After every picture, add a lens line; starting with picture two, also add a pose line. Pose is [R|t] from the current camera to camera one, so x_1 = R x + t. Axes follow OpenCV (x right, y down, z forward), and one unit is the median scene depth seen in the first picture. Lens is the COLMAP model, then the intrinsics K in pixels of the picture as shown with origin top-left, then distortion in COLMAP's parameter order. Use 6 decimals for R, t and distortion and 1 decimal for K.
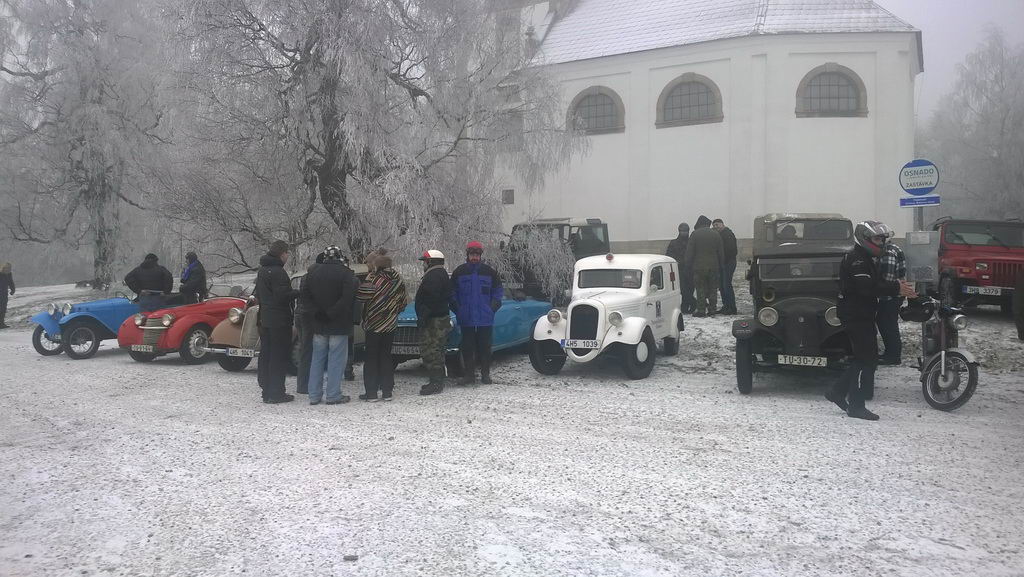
lens RADIAL K [[797.9, 0, 512.0], [0, 797.9, 288.5], [0, 0, 1]] dist [-0.000999, -0.046883]
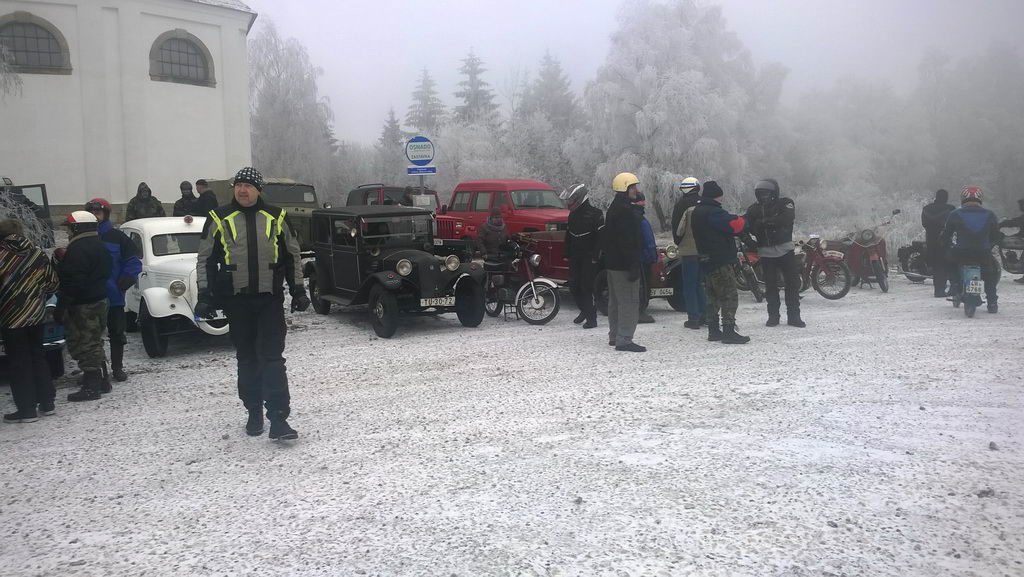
lens RADIAL K [[797.9, 0, 512.0], [0, 797.9, 288.5], [0, 0, 1]] dist [-0.000999, -0.046883]
pose [[0.562570, -0.085469, 0.822320, -0.419472], [0.055338, 0.996304, 0.065695, -0.001371], [-0.824895, 0.008547, 0.565221, 0.180919]]
